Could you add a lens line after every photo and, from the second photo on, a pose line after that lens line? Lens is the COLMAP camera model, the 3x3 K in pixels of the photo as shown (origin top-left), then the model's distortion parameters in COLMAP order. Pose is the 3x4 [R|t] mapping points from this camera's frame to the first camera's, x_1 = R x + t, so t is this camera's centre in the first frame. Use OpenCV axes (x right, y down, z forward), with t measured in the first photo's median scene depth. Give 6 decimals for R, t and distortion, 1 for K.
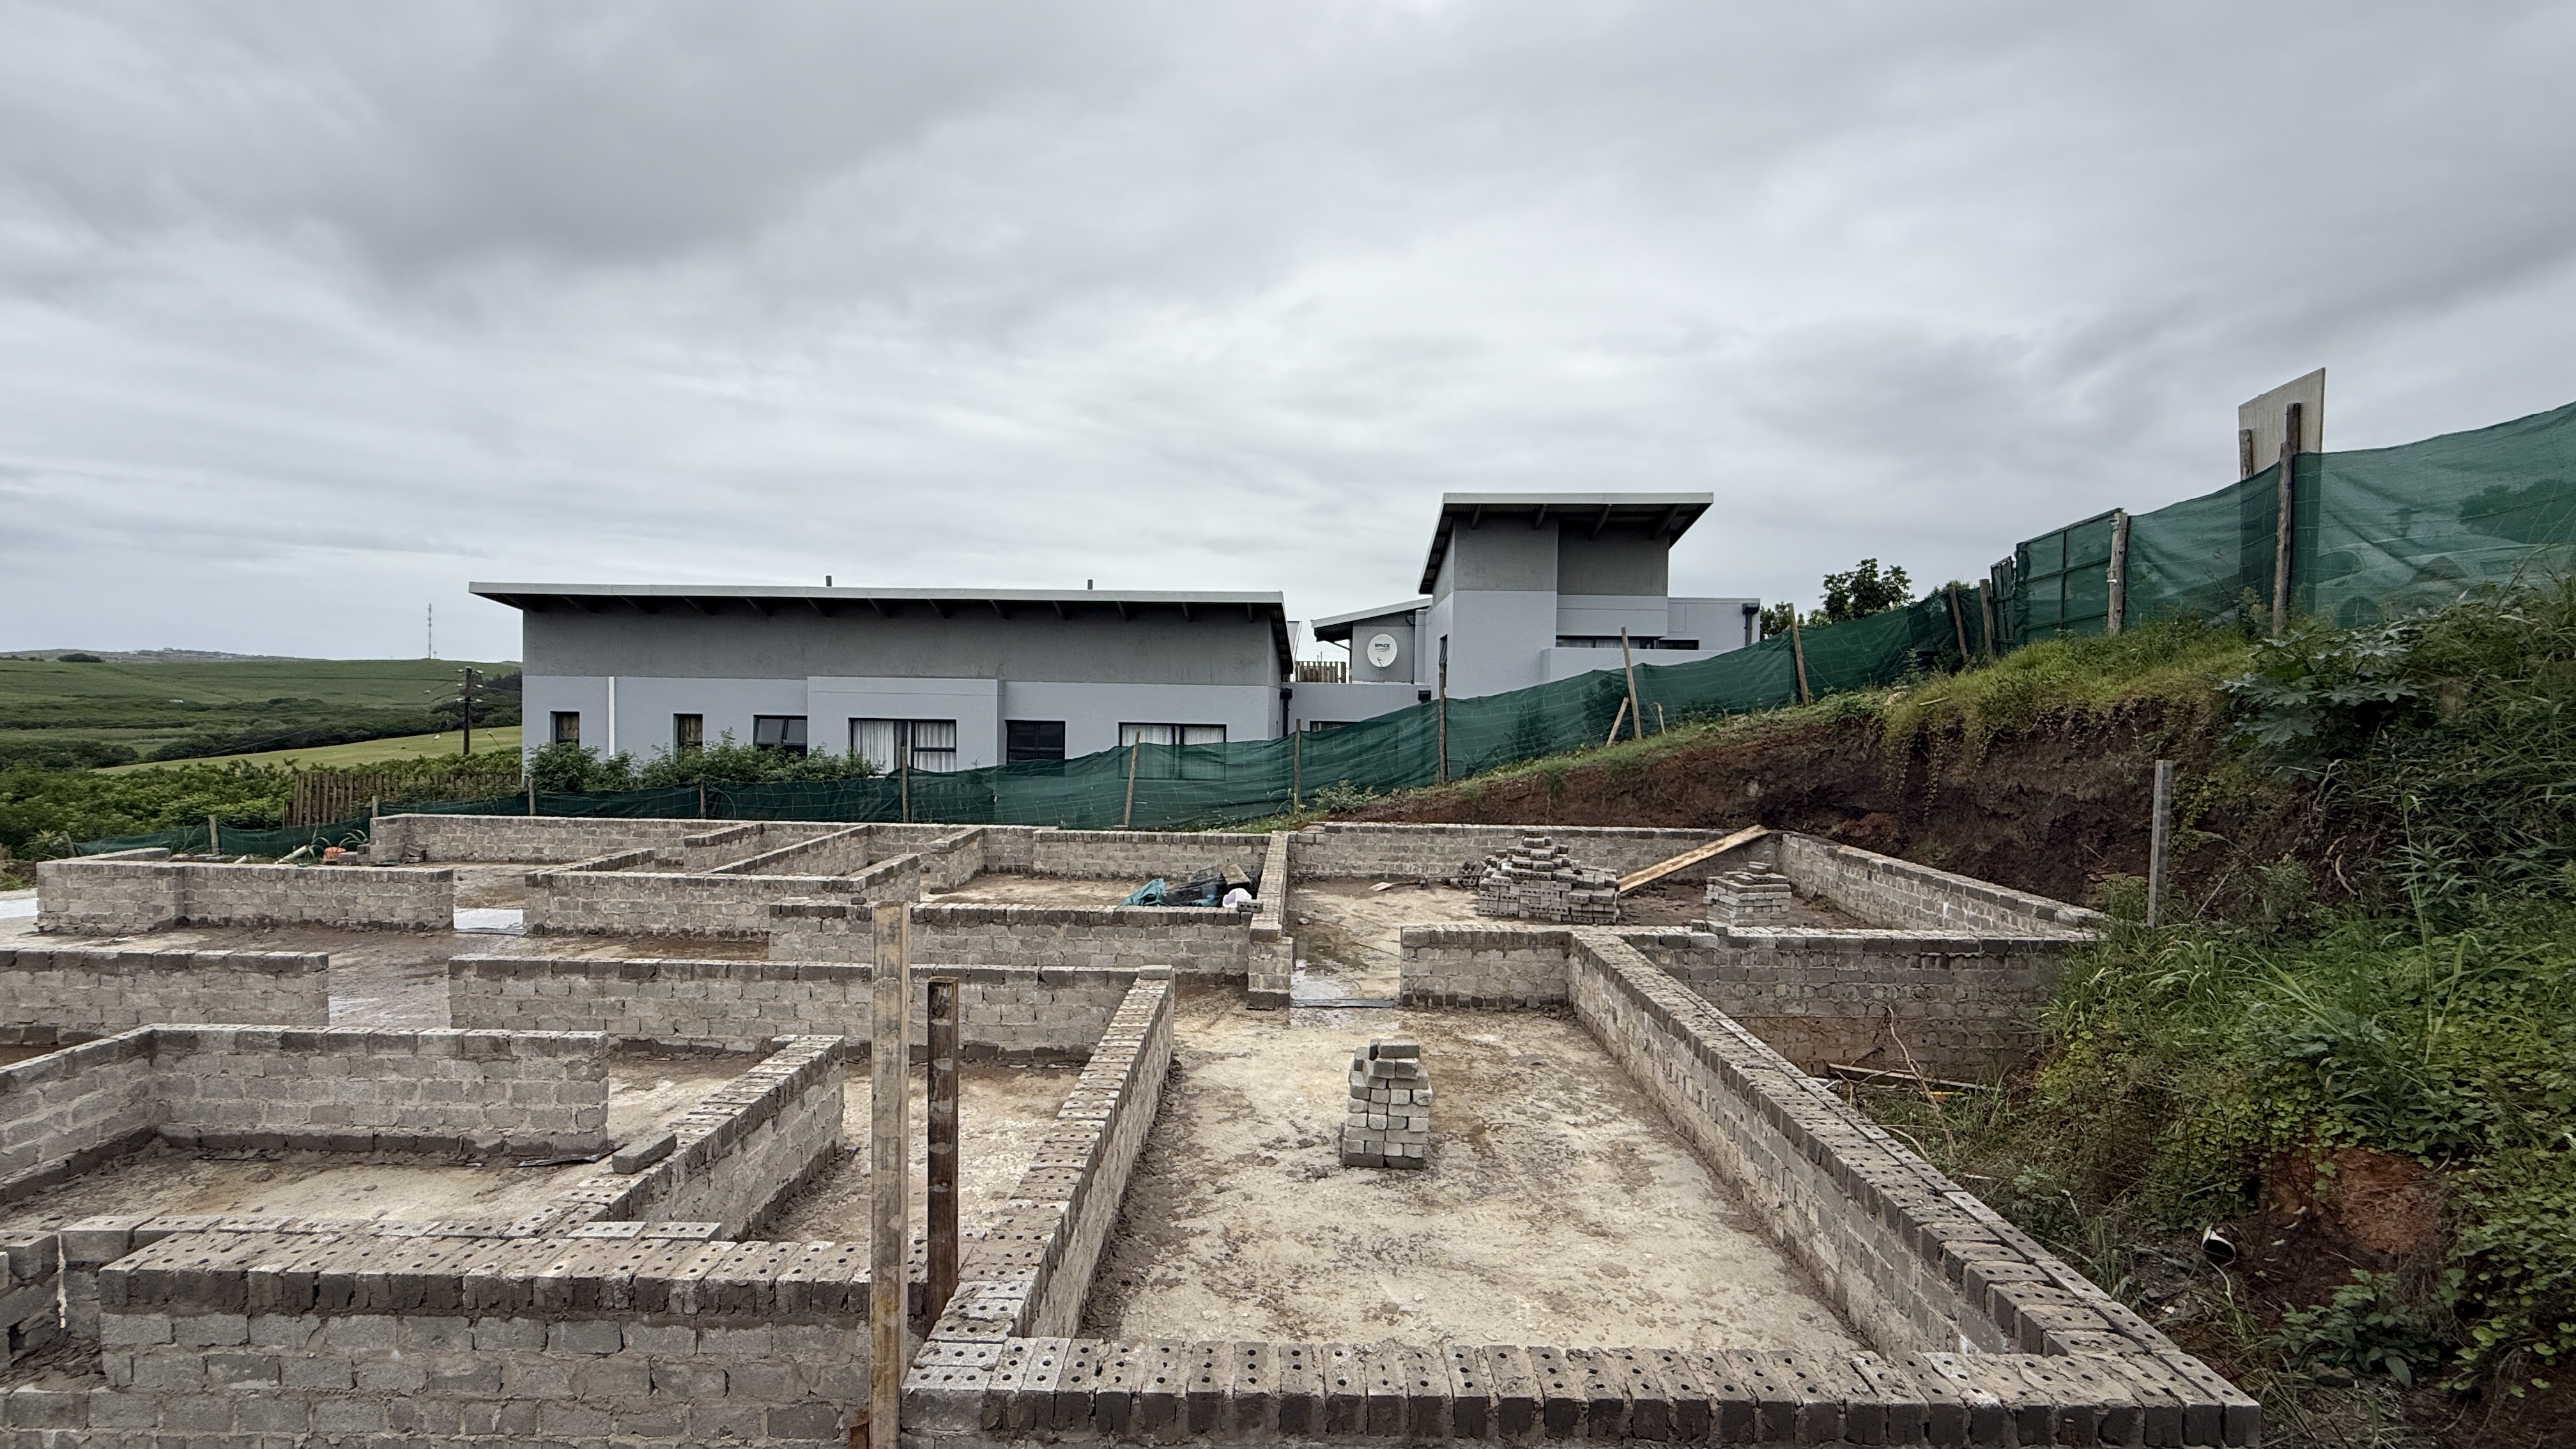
lens RADIAL K [[1024.7, 0, 1283.1], [0, 1024.7, 724.0], [0, 0, 1]] dist [-0.000256, 0.000026]
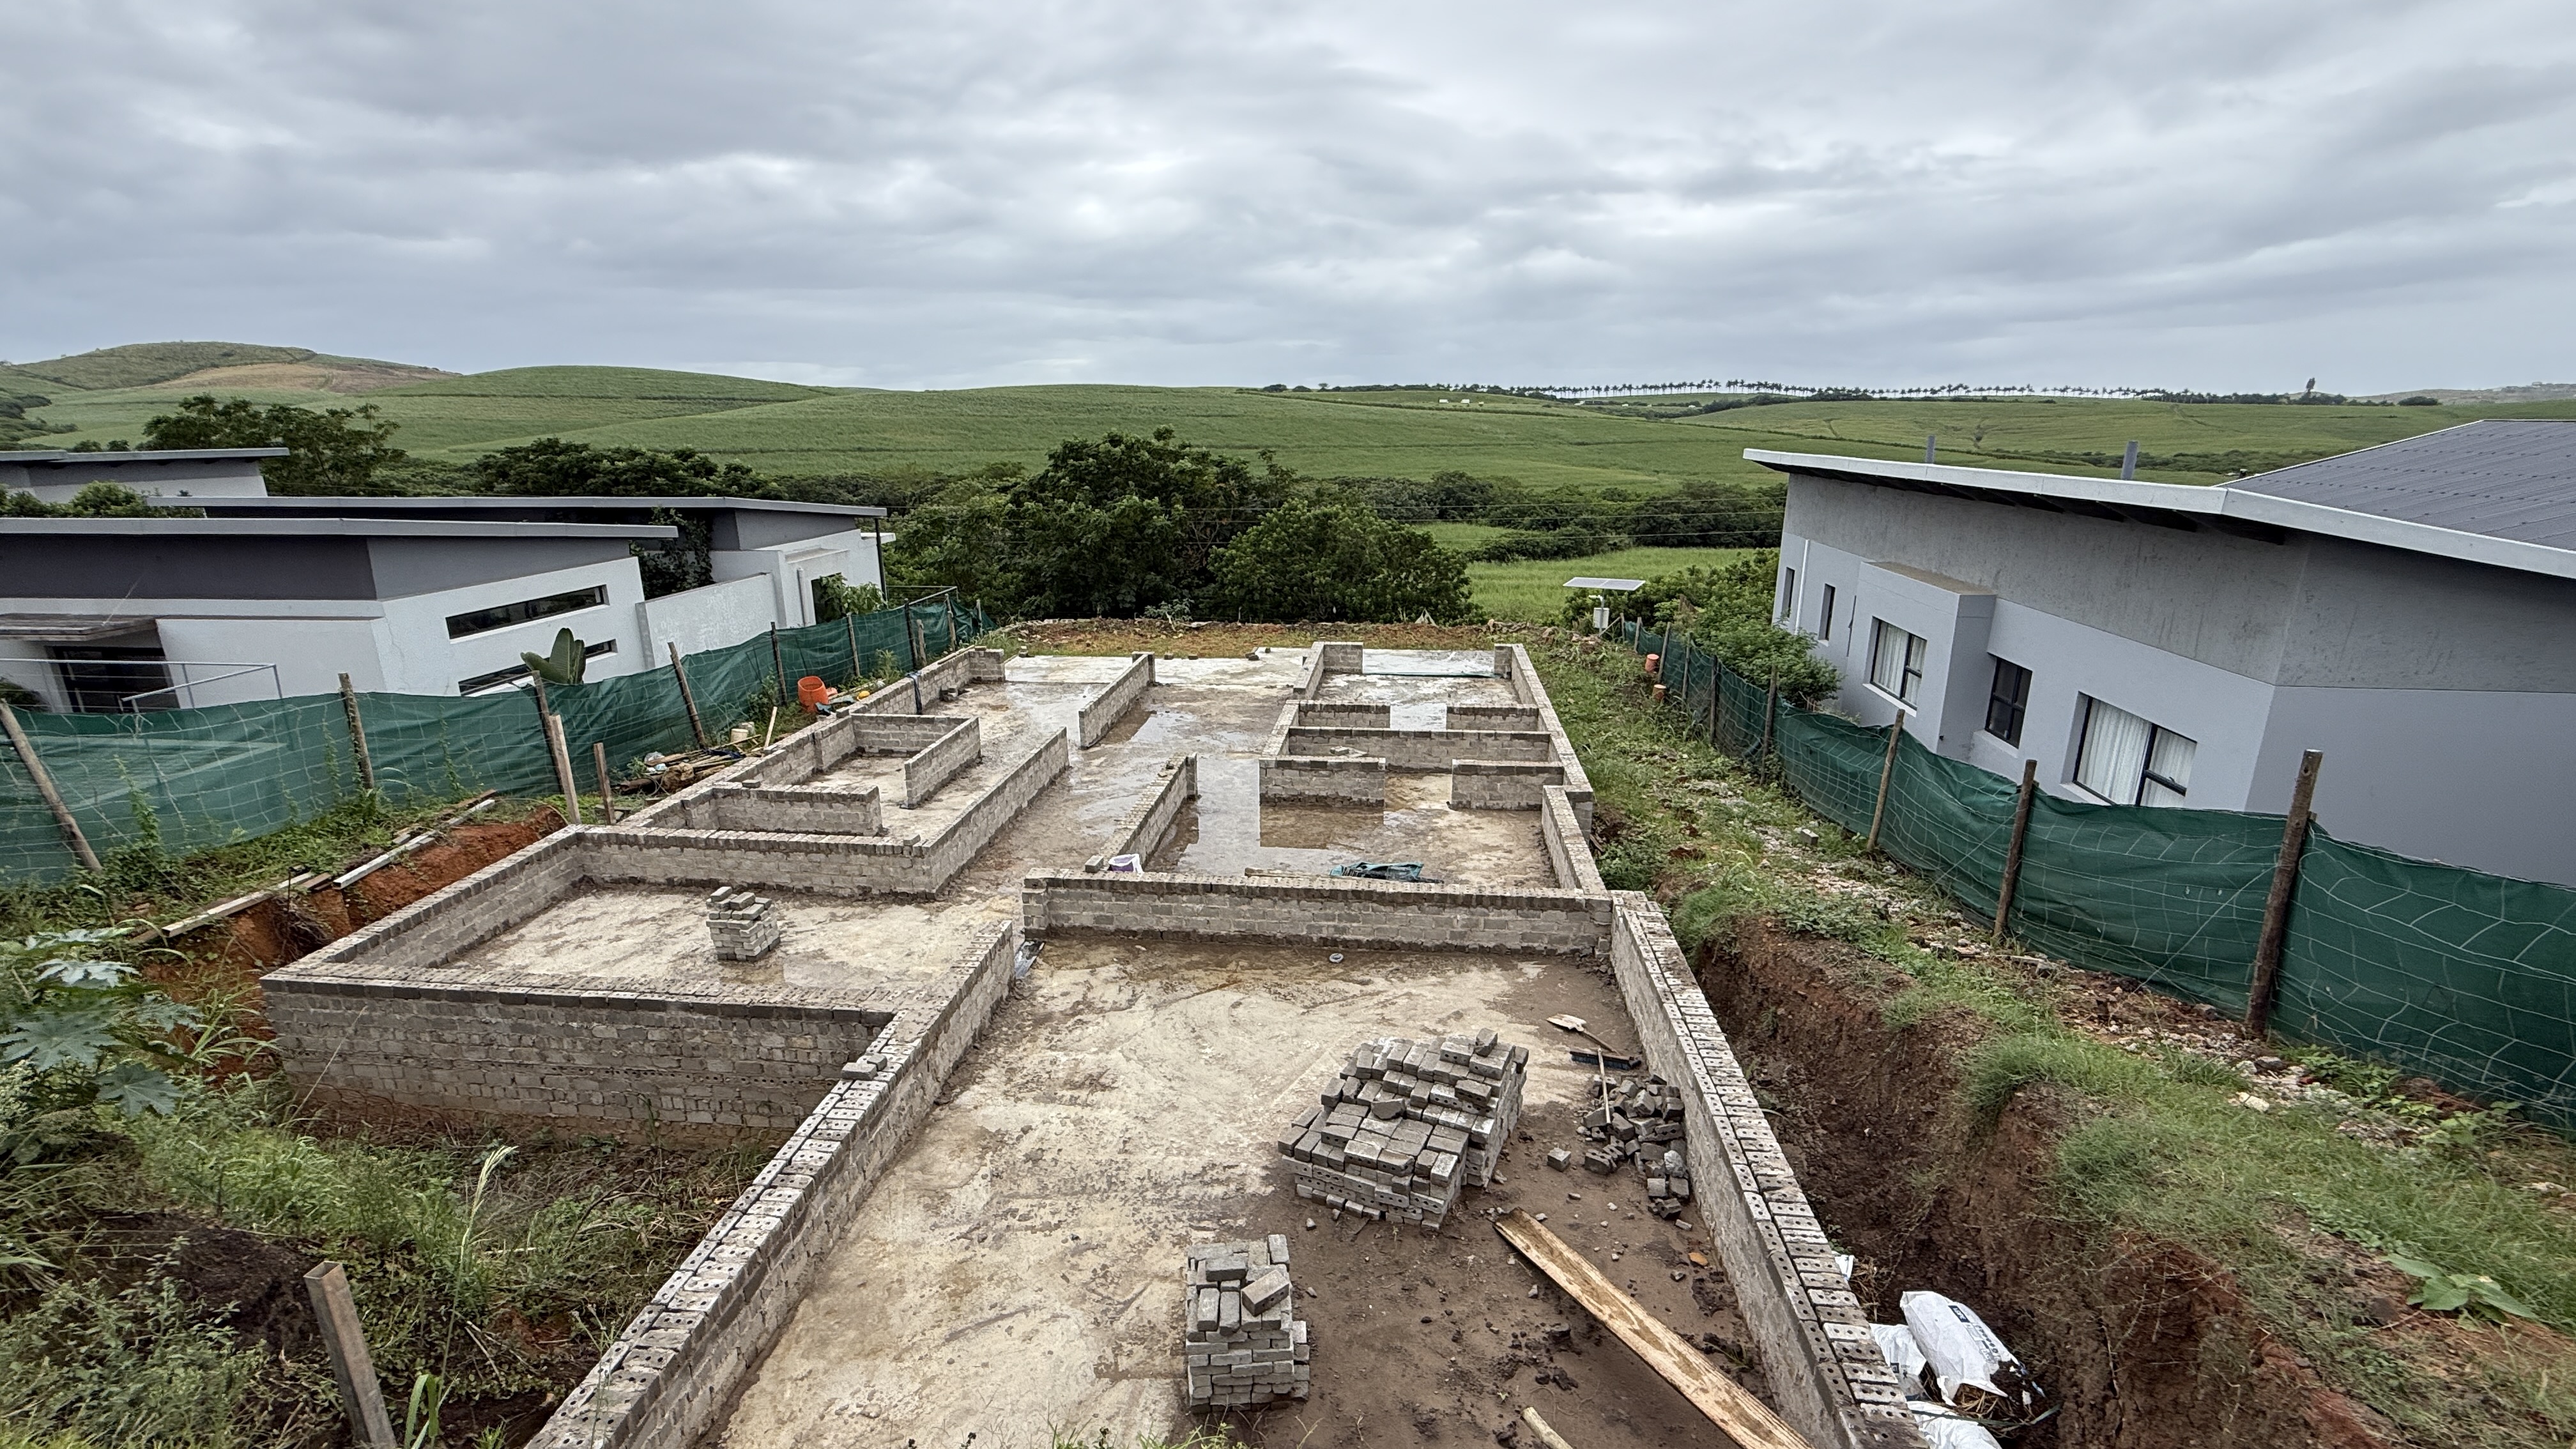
lens RADIAL K [[1089.2, 0, 1292.6], [0, 1089.2, 724.6], [0, 0, 1]] dist [0.000029, -0.000342]
pose [[-0.089694, 0.248805, -0.964392, 0.967132], [-0.021262, 0.967595, 0.251609, -0.258285], [0.995742, 0.043073, -0.081498, 1.149126]]
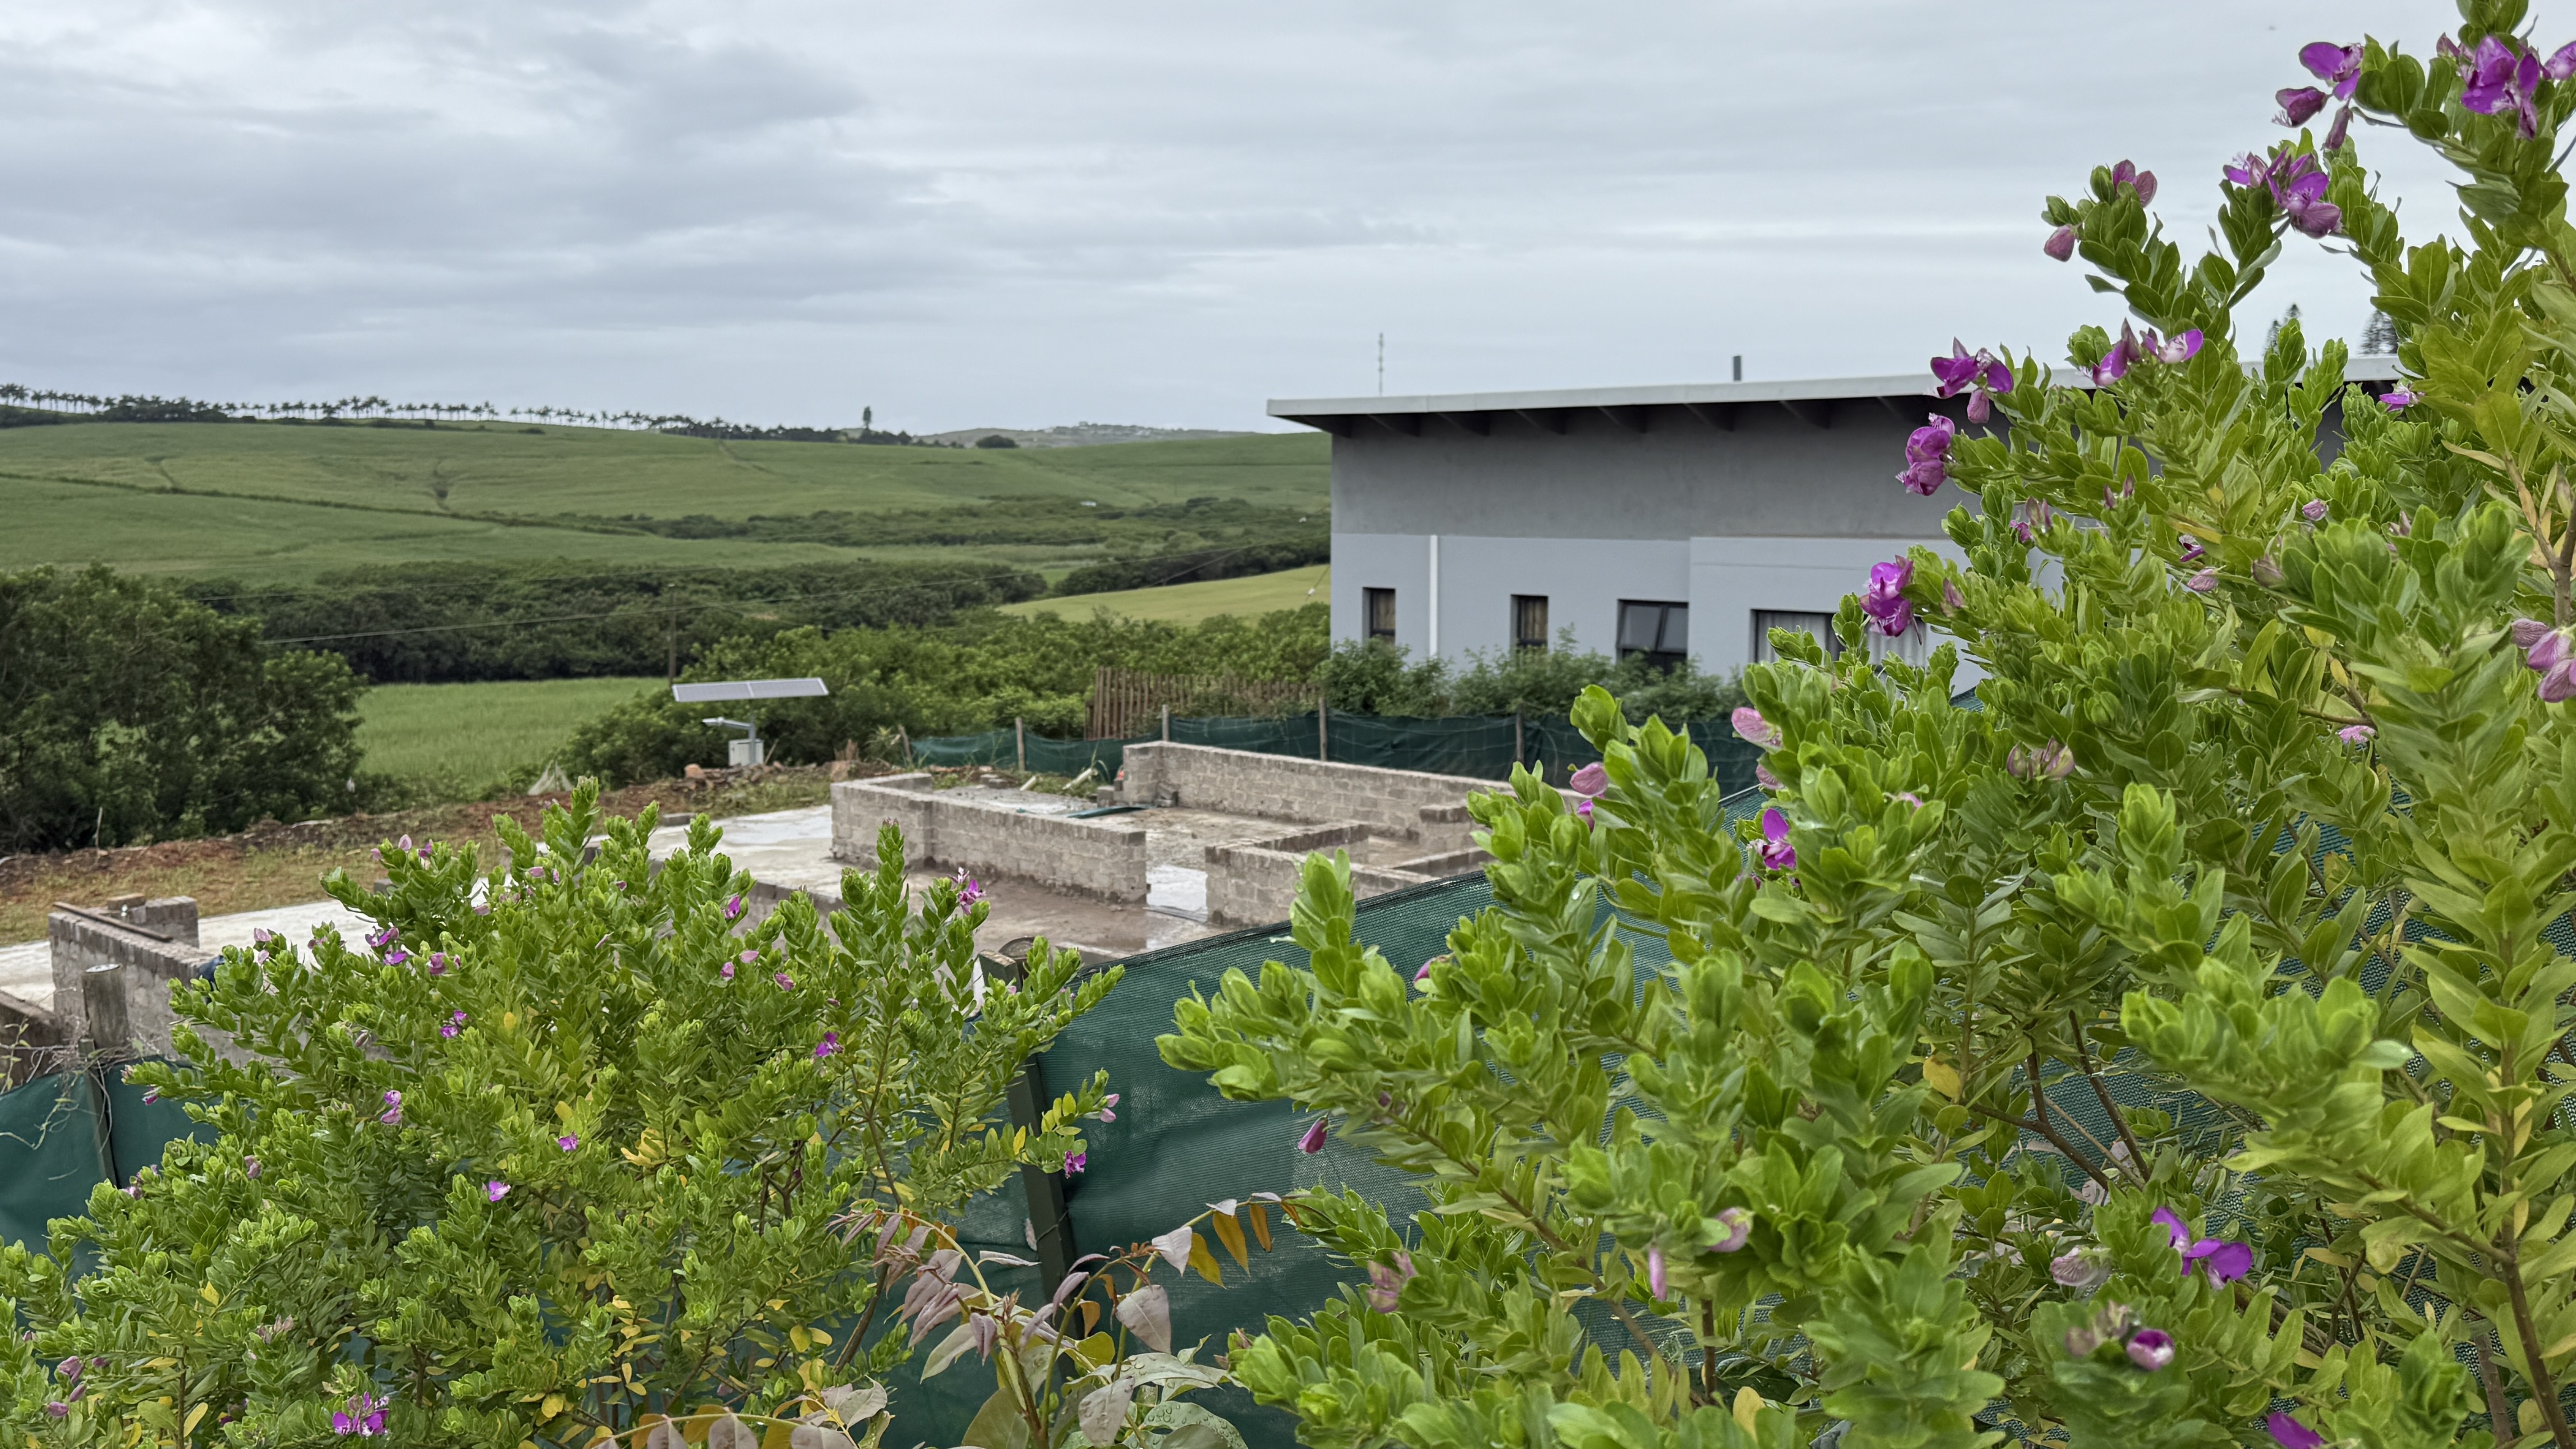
lens RADIAL K [[2219.3, 0, 1263.2], [0, 2219.3, 736.0], [0, 0, 1]] dist [0.170481, -0.332597]
pose [[0.732981, 0.062399, -0.677381, 0.442840], [-0.001622, 0.995941, 0.089989, -0.090648], [0.680247, -0.064861, 0.730108, -0.209971]]
